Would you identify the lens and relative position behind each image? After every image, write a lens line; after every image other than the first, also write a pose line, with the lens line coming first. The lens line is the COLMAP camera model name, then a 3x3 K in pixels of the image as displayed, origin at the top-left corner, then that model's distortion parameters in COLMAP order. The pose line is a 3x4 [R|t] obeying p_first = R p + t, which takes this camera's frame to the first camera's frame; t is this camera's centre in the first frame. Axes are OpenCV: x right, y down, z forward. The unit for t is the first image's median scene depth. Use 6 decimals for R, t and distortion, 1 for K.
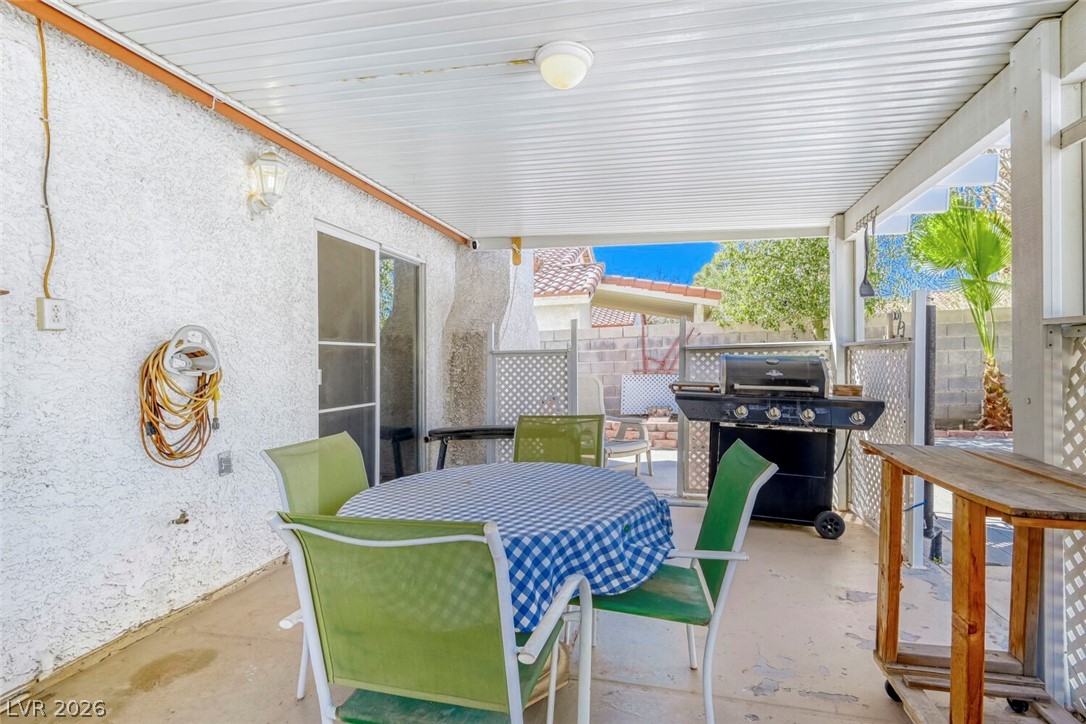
lens RADIAL K [[512.6, 0, 517.2], [0, 512.6, 352.0], [0, 0, 1]] dist [0.033661, -0.018079]
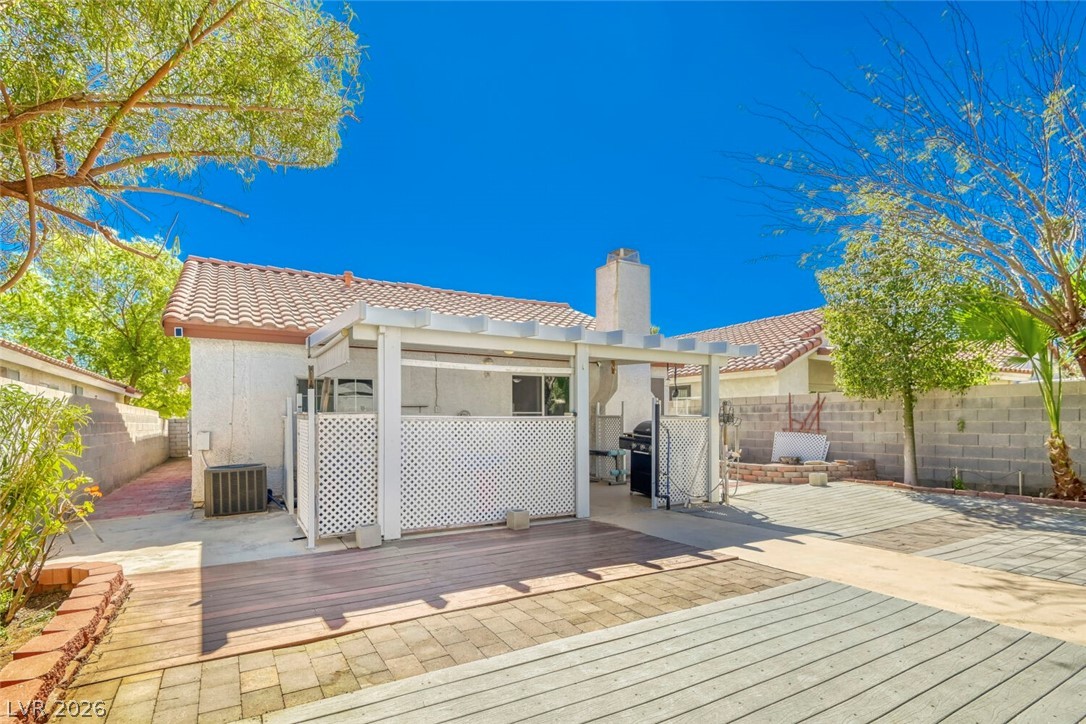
lens RADIAL K [[512.6, 0, 542.1], [0, 512.6, 355.5], [0, 0, 1]] dist [0.033661, -0.018079]
pose [[0.713437, -0.060130, -0.698135, 1.776910], [-0.001710, 0.996159, -0.087546, -0.085634], [0.700717, 0.063652, 0.710594, -0.978995]]
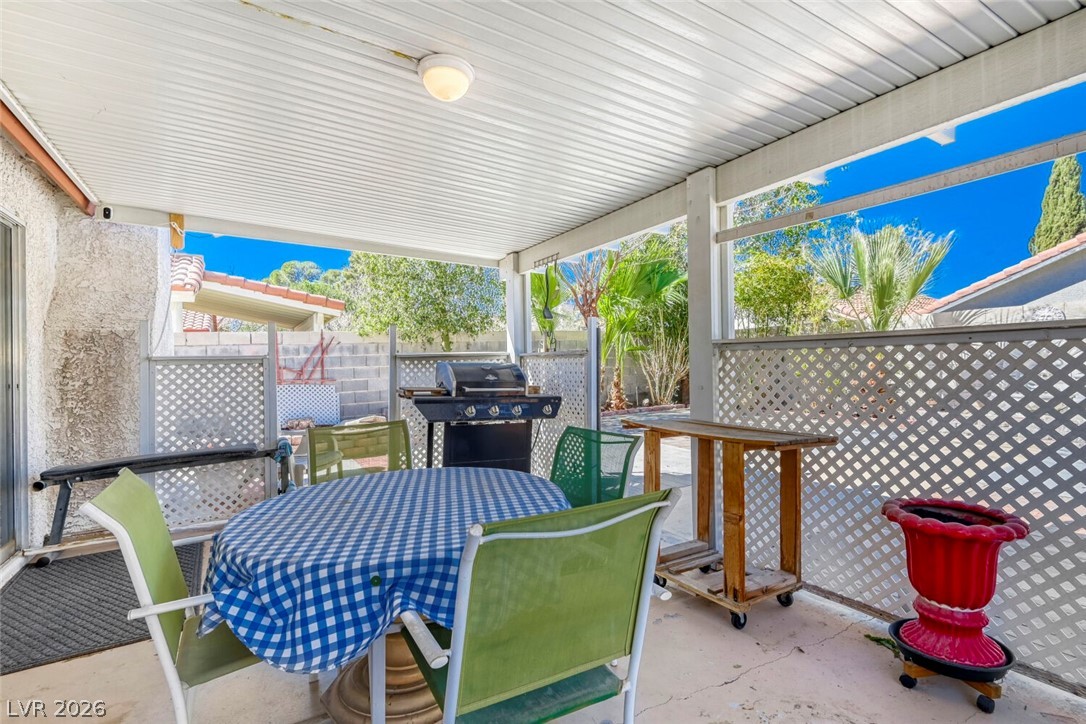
lens RADIAL K [[512.6, 0, 528.5], [0, 512.6, 355.9], [0, 0, 1]] dist [0.033661, -0.018079]
pose [[0.724961, 0.011860, 0.688688, -0.160700], [-0.003933, 0.999907, -0.013079, 0.004028], [-0.688779, 0.006773, 0.724940, 0.045754]]
